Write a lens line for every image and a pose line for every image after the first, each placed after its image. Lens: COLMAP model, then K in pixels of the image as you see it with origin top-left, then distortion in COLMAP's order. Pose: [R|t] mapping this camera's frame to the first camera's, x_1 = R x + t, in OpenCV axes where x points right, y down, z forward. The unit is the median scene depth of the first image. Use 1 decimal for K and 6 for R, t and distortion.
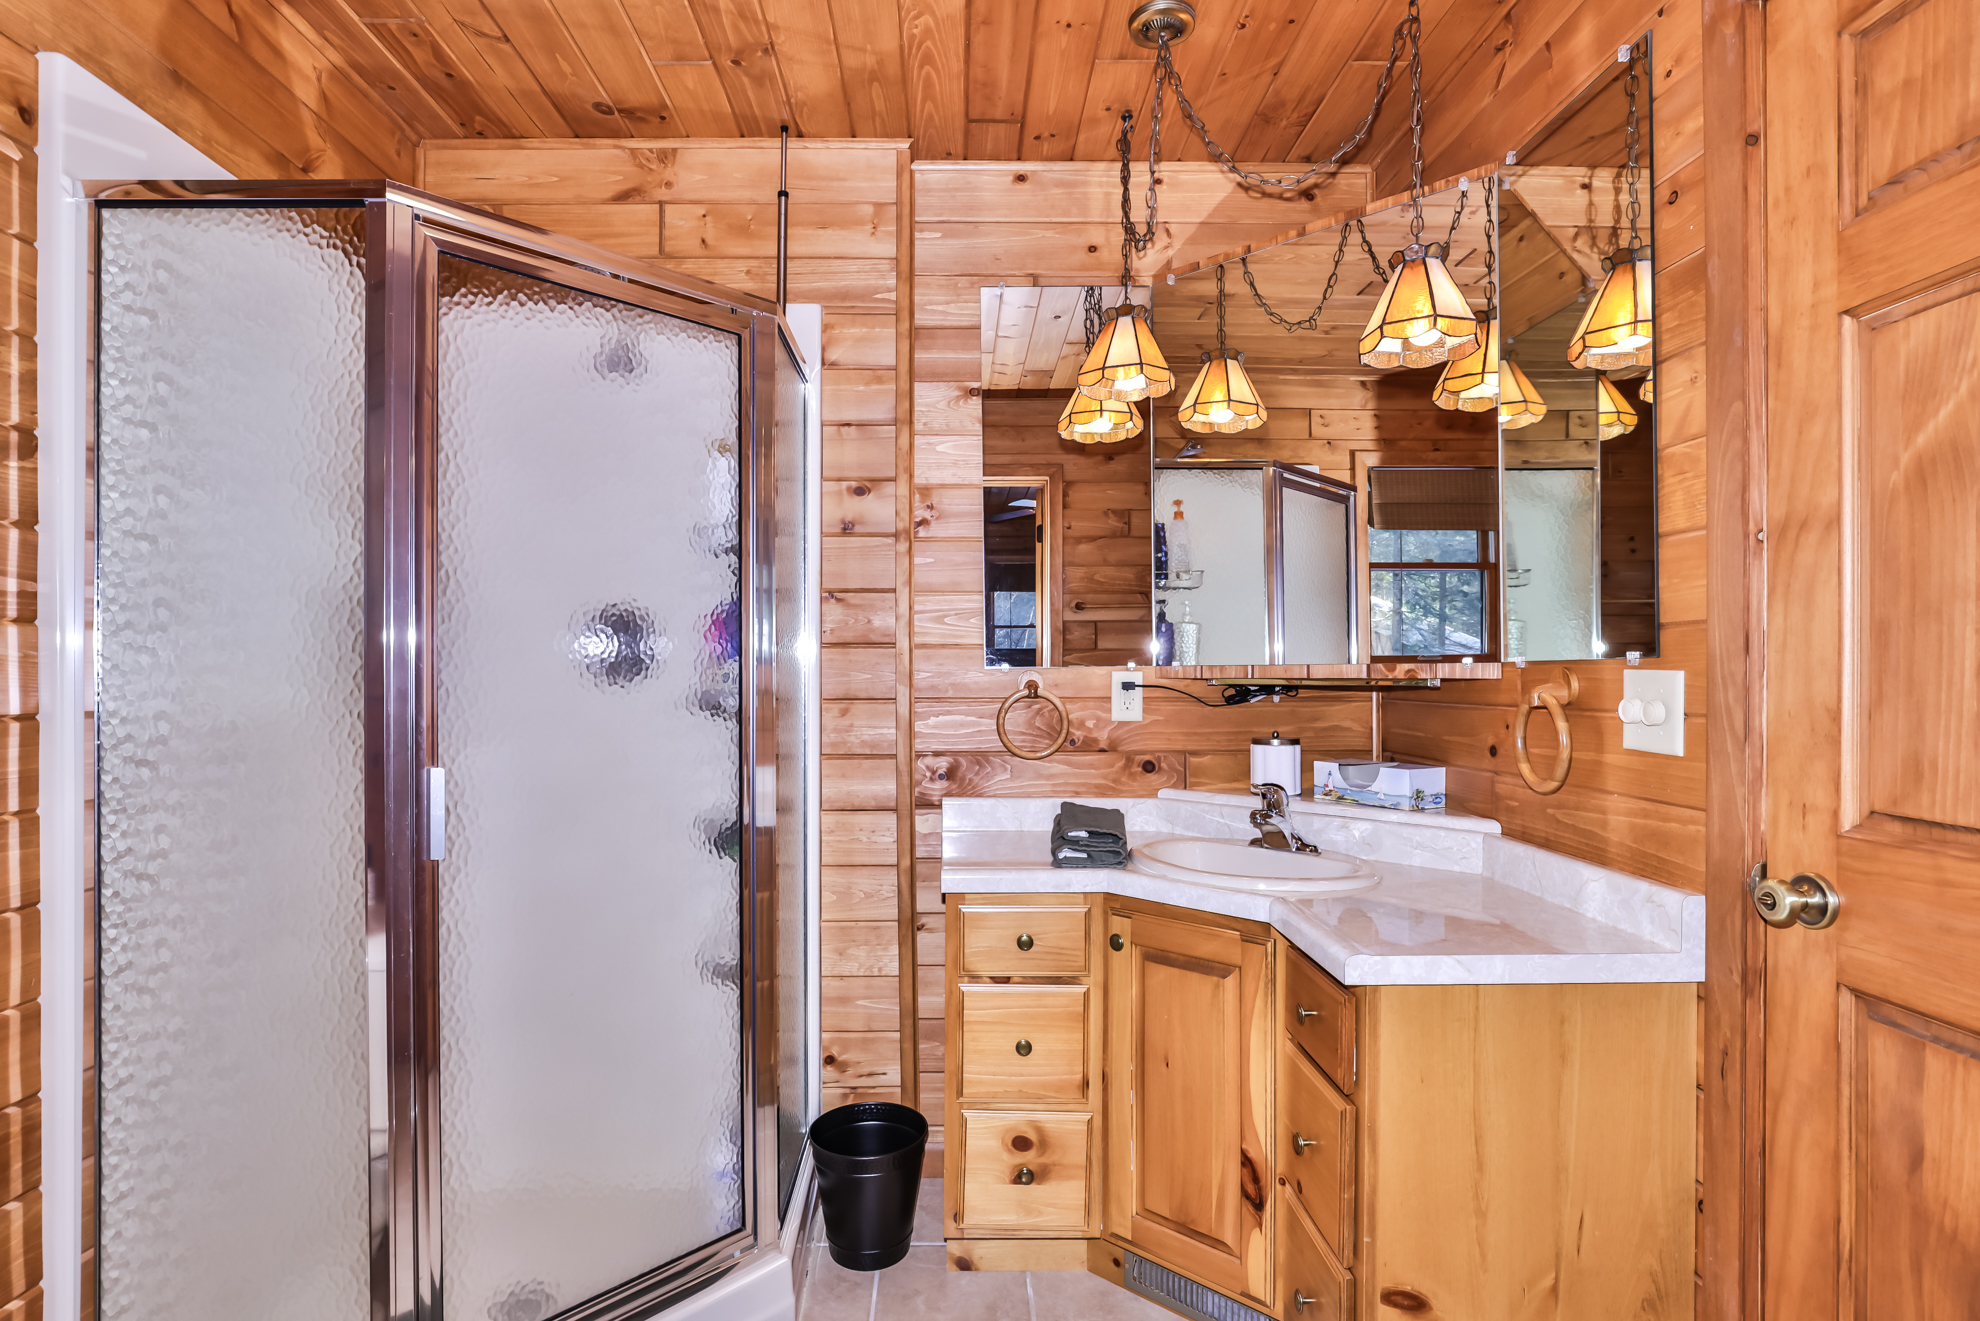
lens RADIAL K [[972.6, 0, 998.0], [0, 972.6, 664.3], [0, 0, 1]] dist [-0.023092, 0.000688]
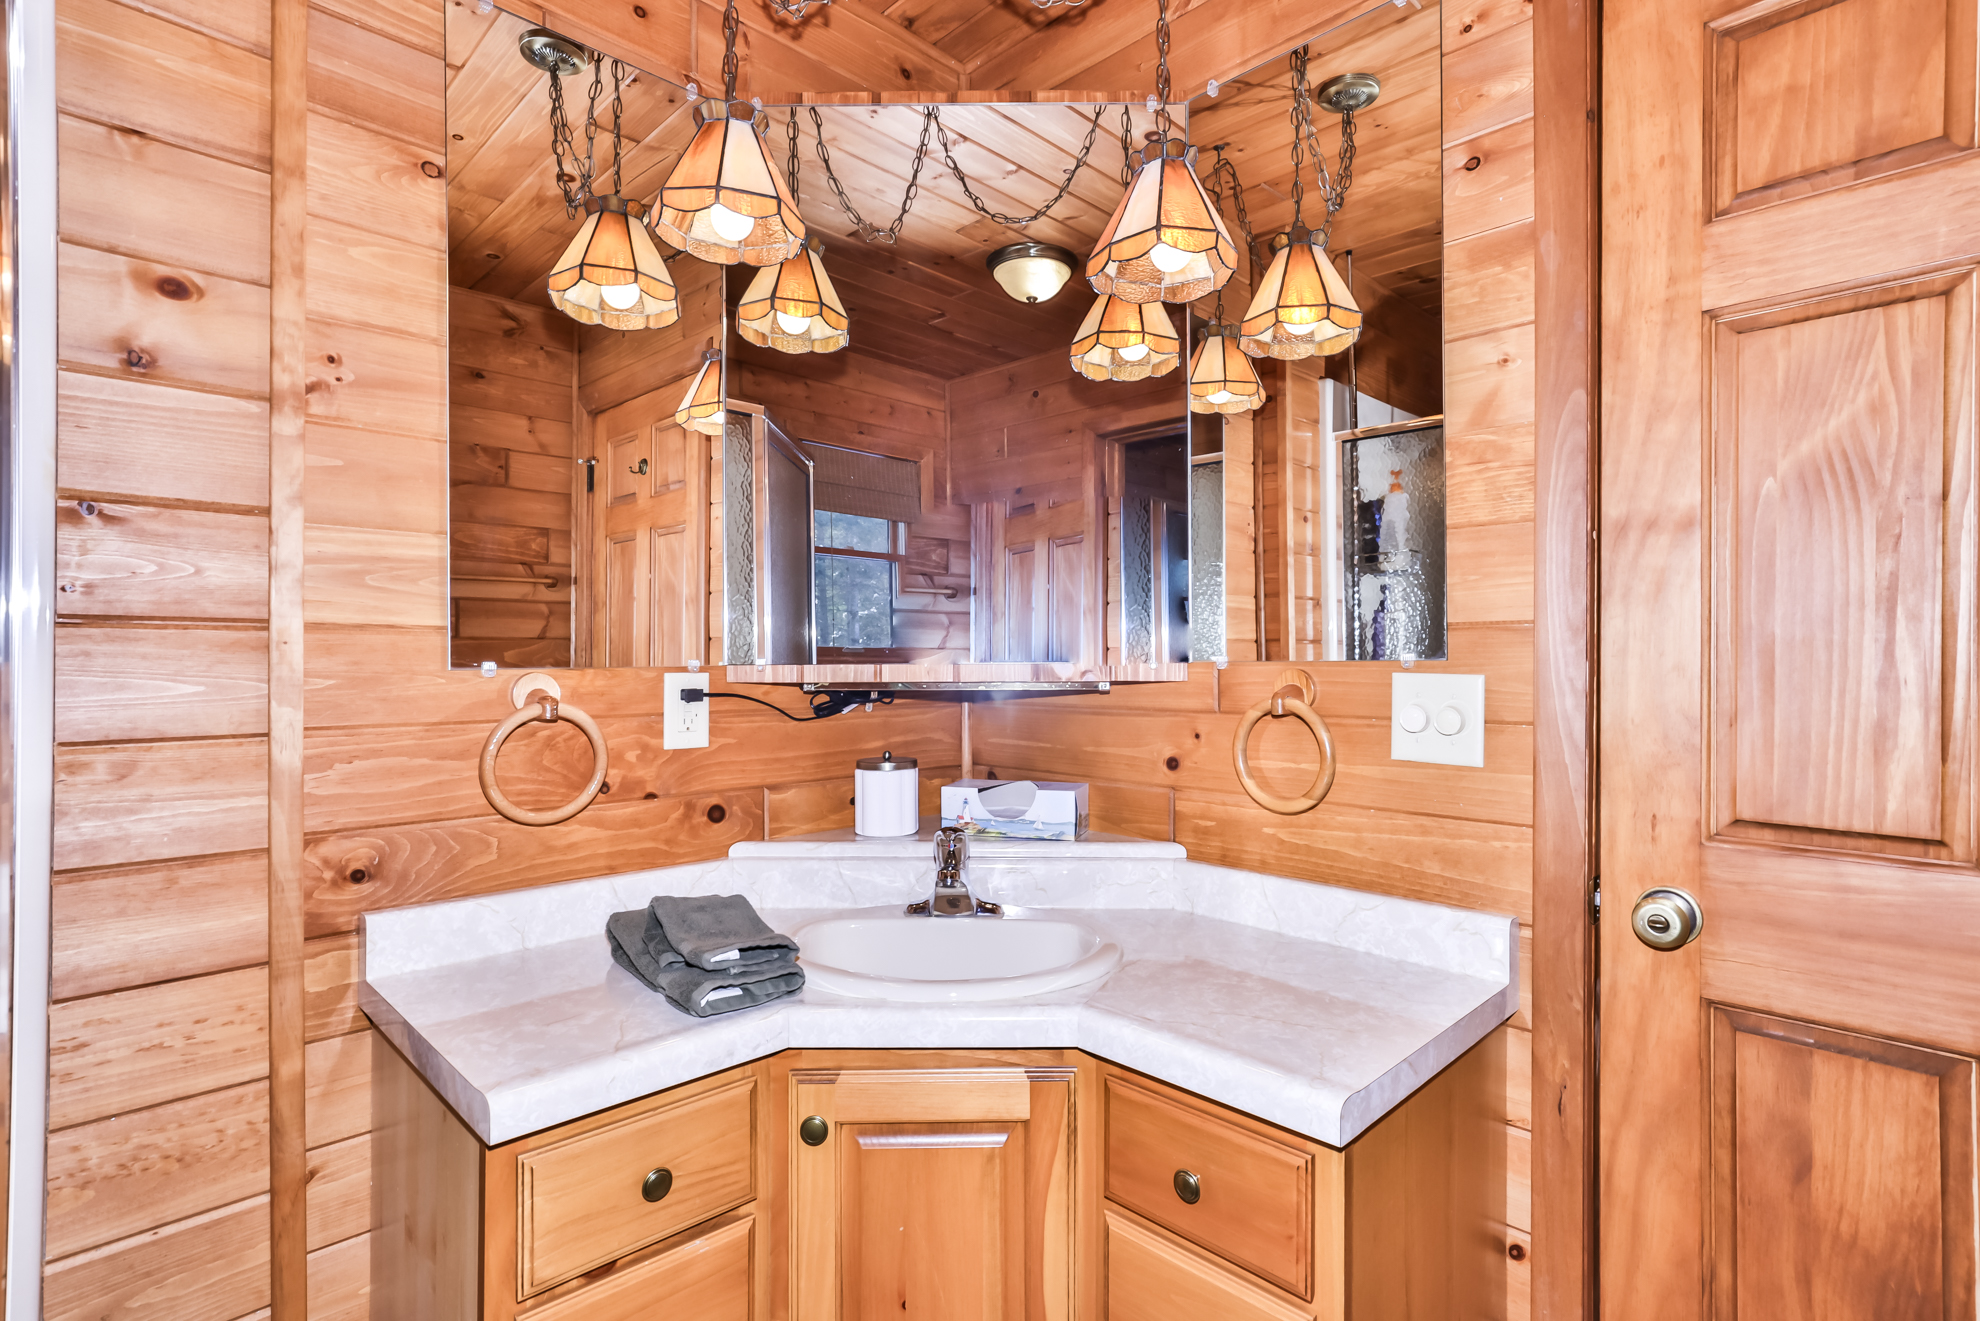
lens RADIAL K [[943.4, 0, 981.6], [0, 943.4, 649.4], [0, 0, 1]] dist [-0.003155, 0.001040]
pose [[0.734217, 0.008644, 0.678860, -0.199684], [-0.005217, 0.999961, -0.007090, -0.006756], [-0.678895, 0.001664, 0.734234, 0.504566]]
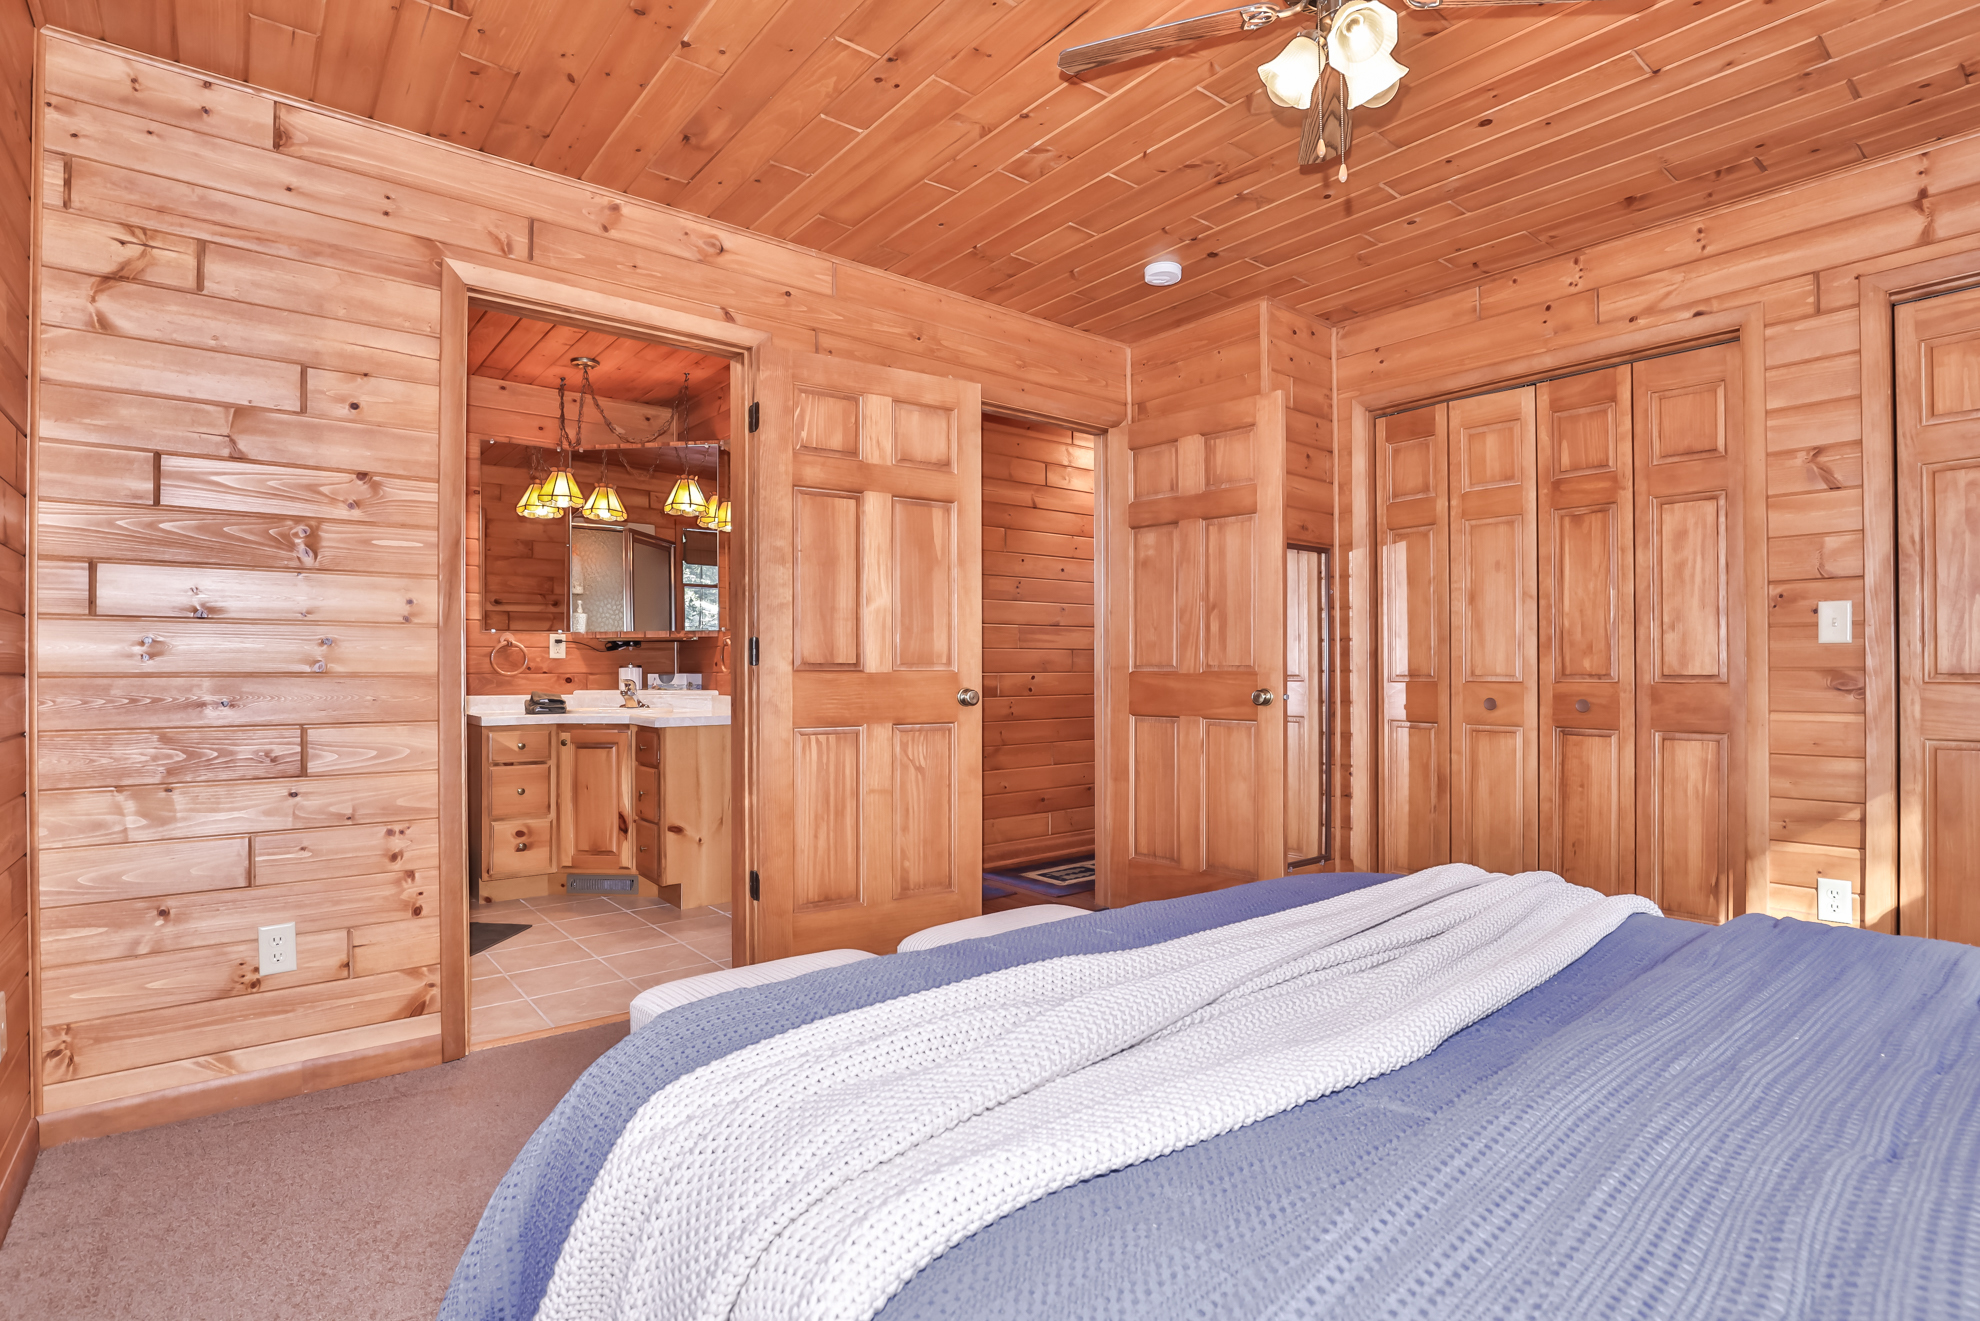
lens RADIAL K [[972.6, 0, 998.0], [0, 972.6, 664.3], [0, 0, 1]] dist [-0.023092, 0.000688]
pose [[0.797617, 0.000970, 0.603163, -0.469238], [0.000610, 0.999997, -0.002415, 0.098190], [-0.603164, 0.002295, 0.797614, -1.571145]]
